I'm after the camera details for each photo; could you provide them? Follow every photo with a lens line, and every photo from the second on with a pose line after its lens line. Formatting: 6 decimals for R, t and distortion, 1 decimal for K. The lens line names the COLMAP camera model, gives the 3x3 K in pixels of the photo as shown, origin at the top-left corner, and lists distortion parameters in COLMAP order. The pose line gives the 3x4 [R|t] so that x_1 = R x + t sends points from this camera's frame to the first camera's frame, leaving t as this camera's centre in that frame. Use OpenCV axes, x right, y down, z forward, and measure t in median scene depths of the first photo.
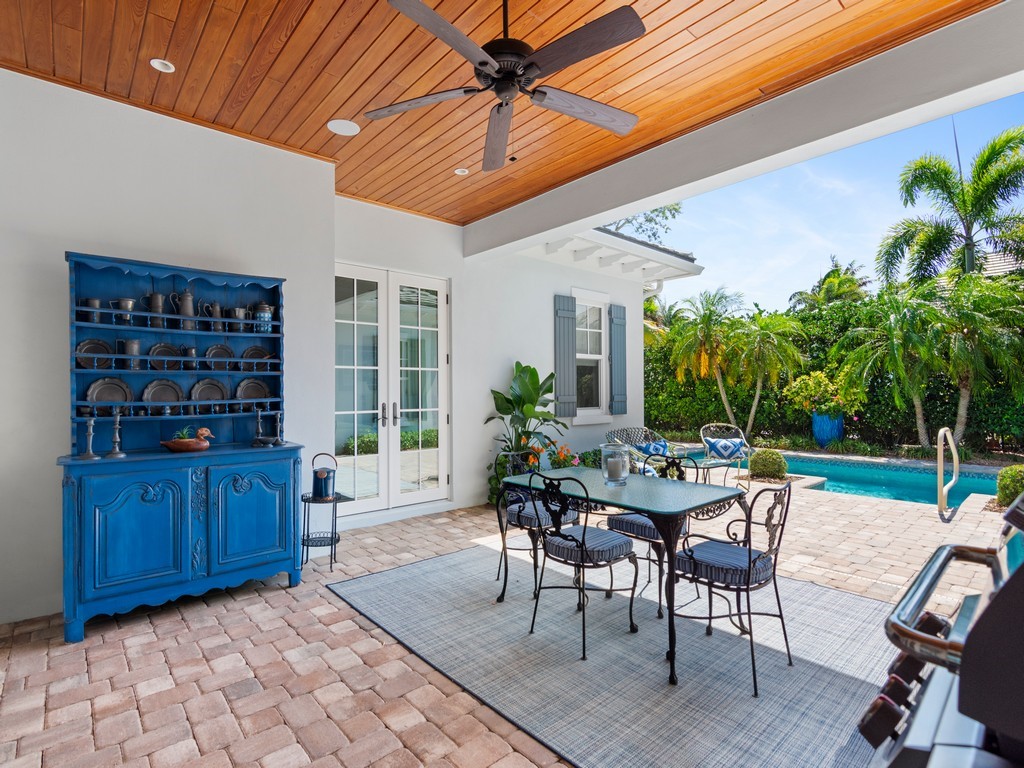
lens RADIAL K [[517.7, 0, 513.5], [0, 517.7, 387.9], [0, 0, 1]] dist [-0.000247, 0.000183]
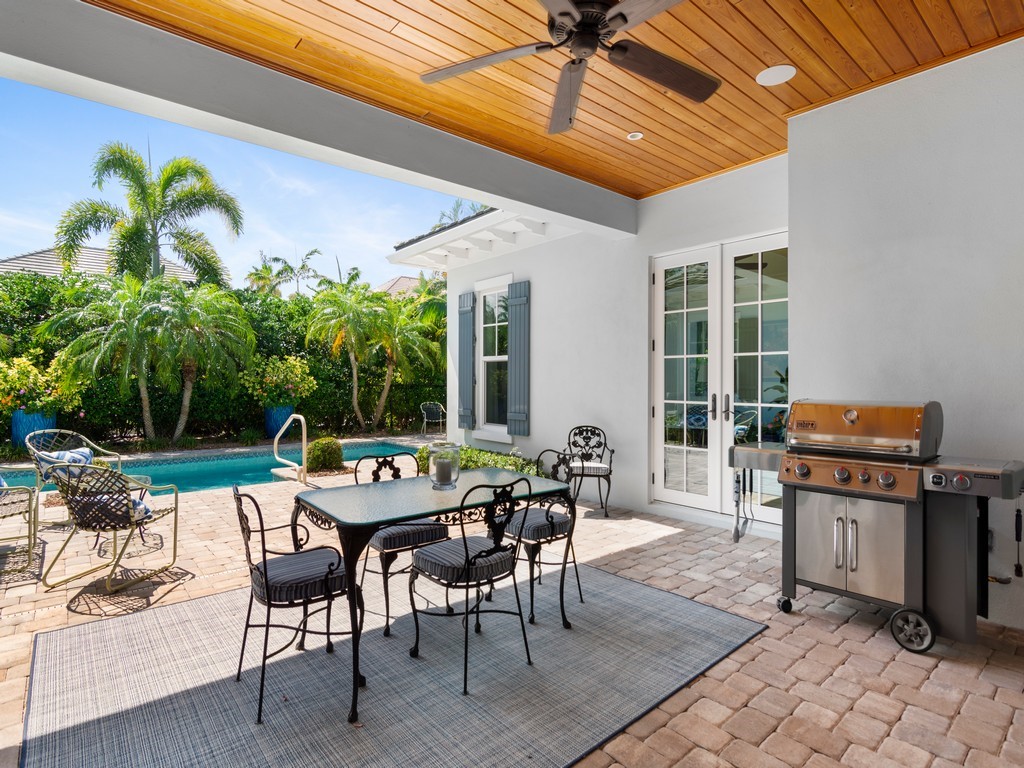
lens RADIAL K [[542.1, 0, 530.6], [0, 542.1, 371.2], [0, 0, 1]] dist [-0.024531, 0.000098]
pose [[-0.010086, 0.025159, 0.999633, -0.734726], [-0.008150, 0.999648, -0.025242, 0.008907], [-0.999916, -0.008401, -0.009877, 0.863593]]
